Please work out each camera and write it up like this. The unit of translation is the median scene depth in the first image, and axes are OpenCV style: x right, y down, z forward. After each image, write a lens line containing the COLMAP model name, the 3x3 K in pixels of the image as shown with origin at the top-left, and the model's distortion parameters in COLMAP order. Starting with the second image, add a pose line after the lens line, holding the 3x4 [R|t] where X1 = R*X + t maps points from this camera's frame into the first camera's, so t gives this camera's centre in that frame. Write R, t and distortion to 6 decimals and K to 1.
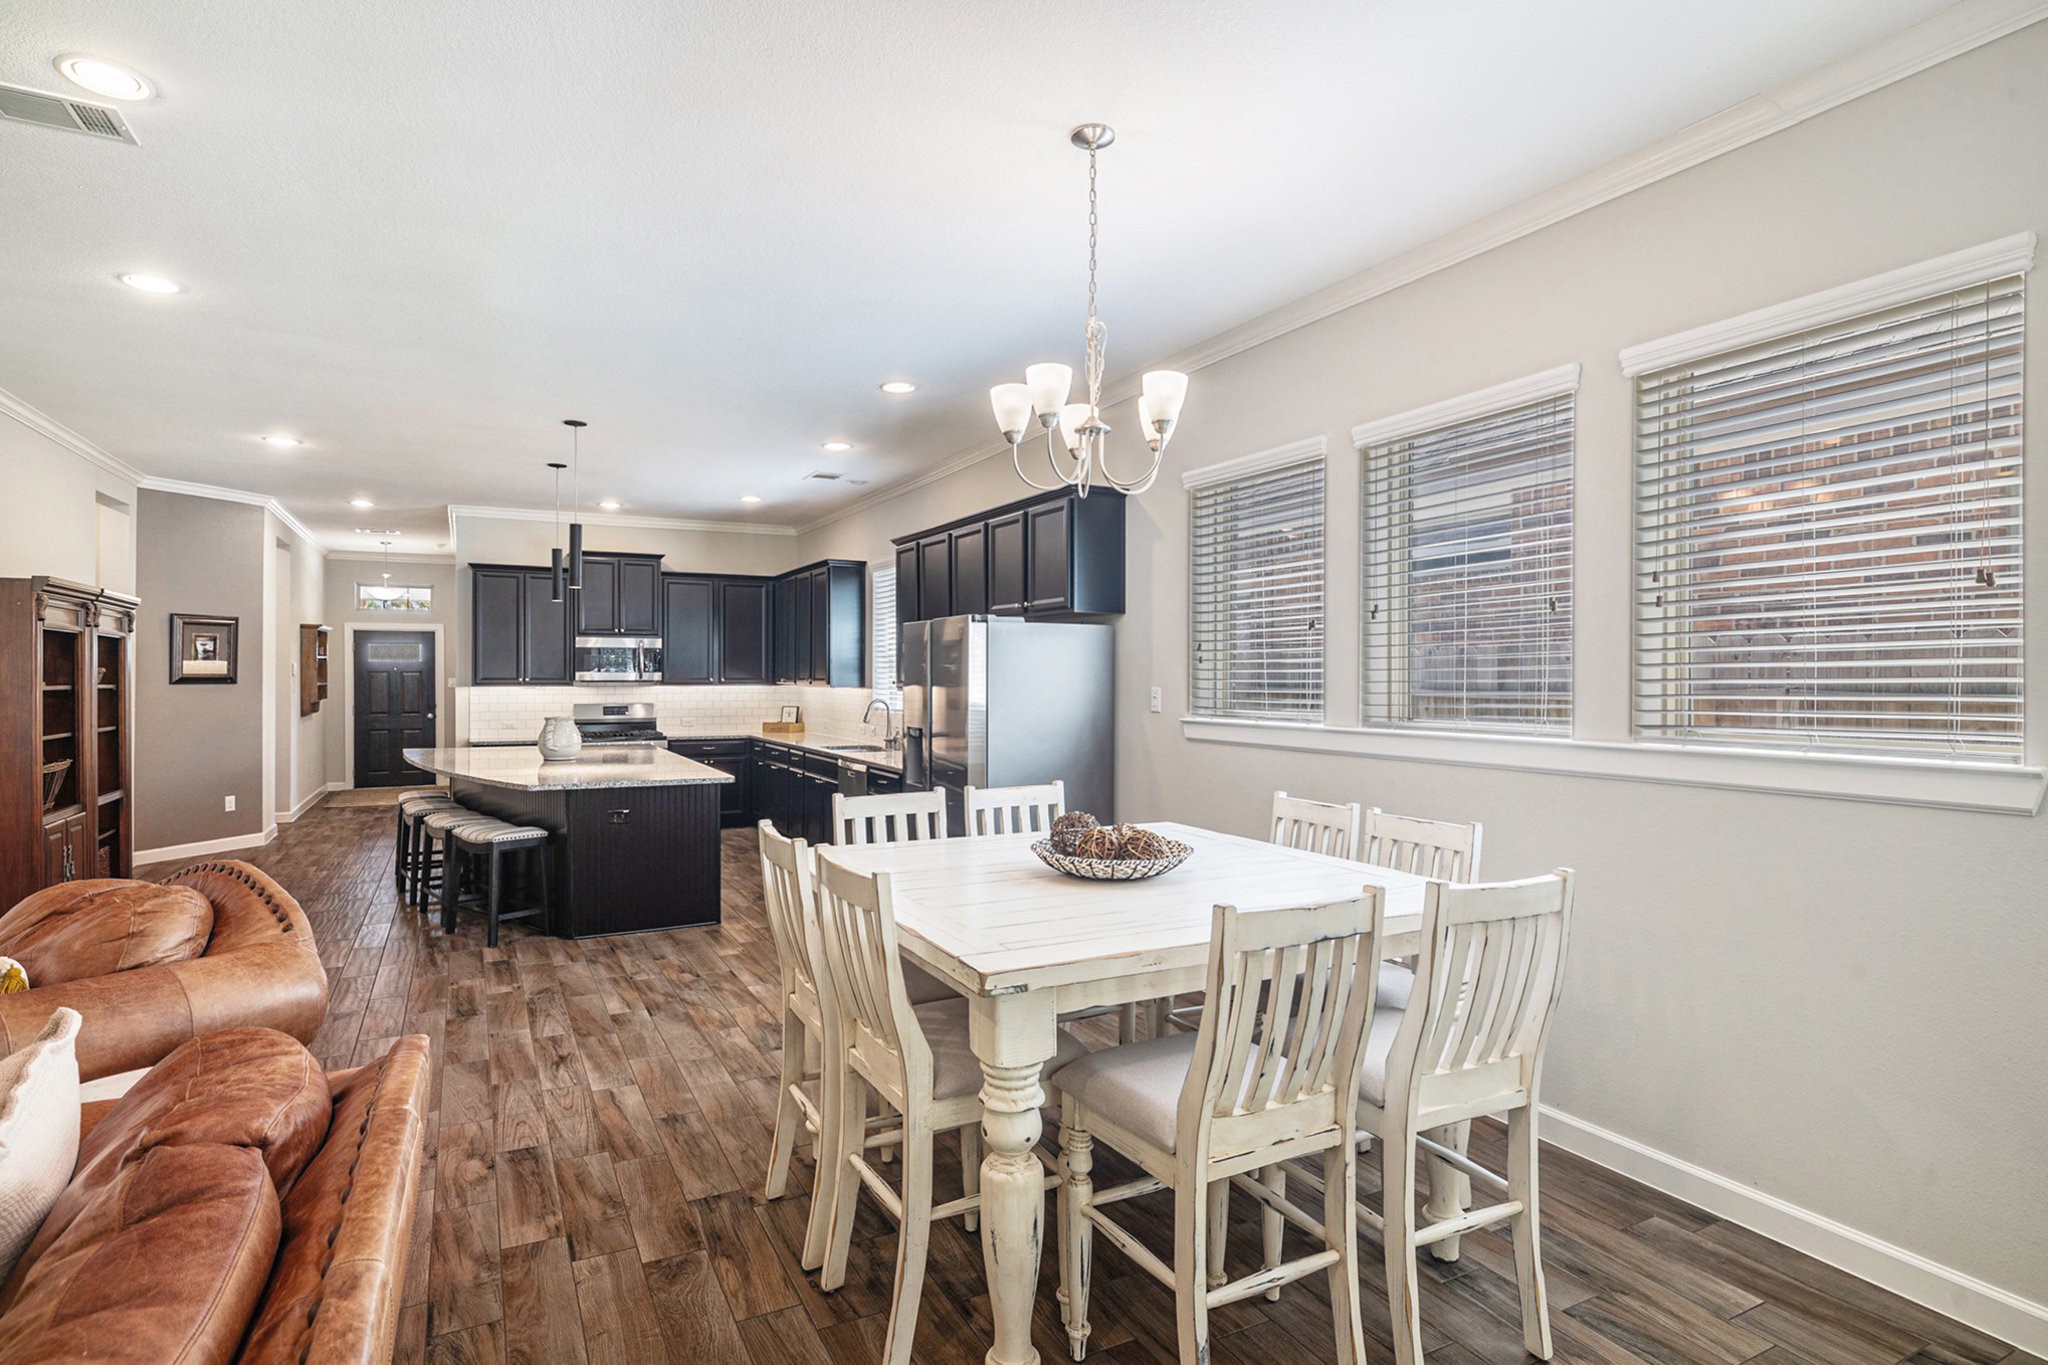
lens RADIAL K [[1096.3, 0, 1015.3], [0, 1096.3, 678.1], [0, 0, 1]] dist [-0.004112, -0.000437]
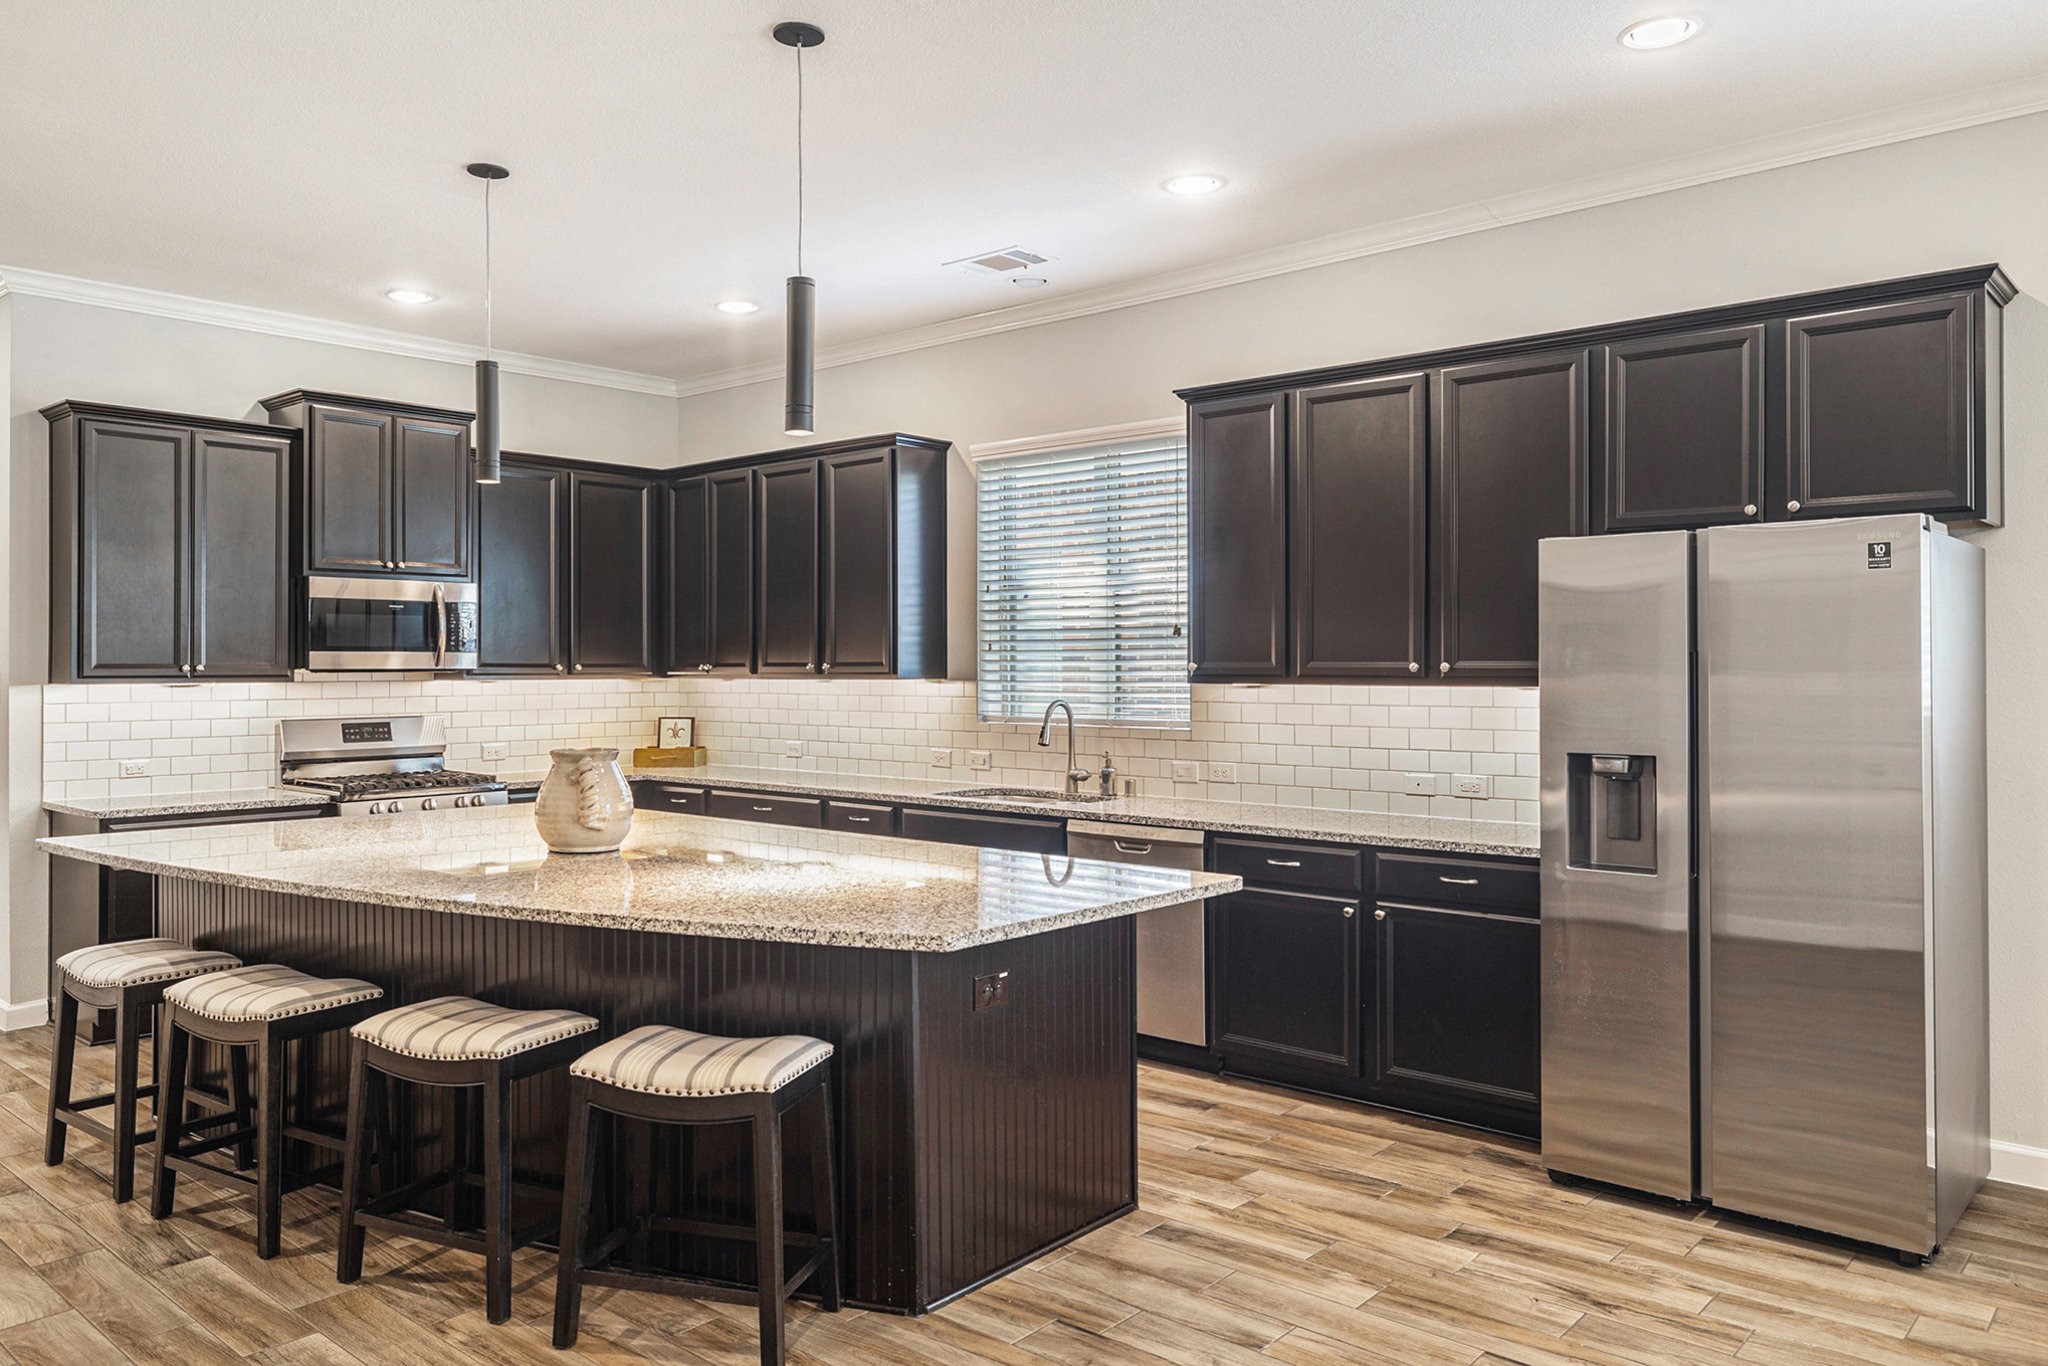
lens RADIAL K [[1518.8, 0, 1026.6], [0, 1518.8, 667.9], [0, 0, 1]] dist [0.006342, 0.000348]
pose [[0.937429, -0.004493, 0.348147, -0.342347], [0.005150, 0.999986, -0.000963, 0.003663], [-0.348137, 0.002696, 0.937440, 0.286050]]
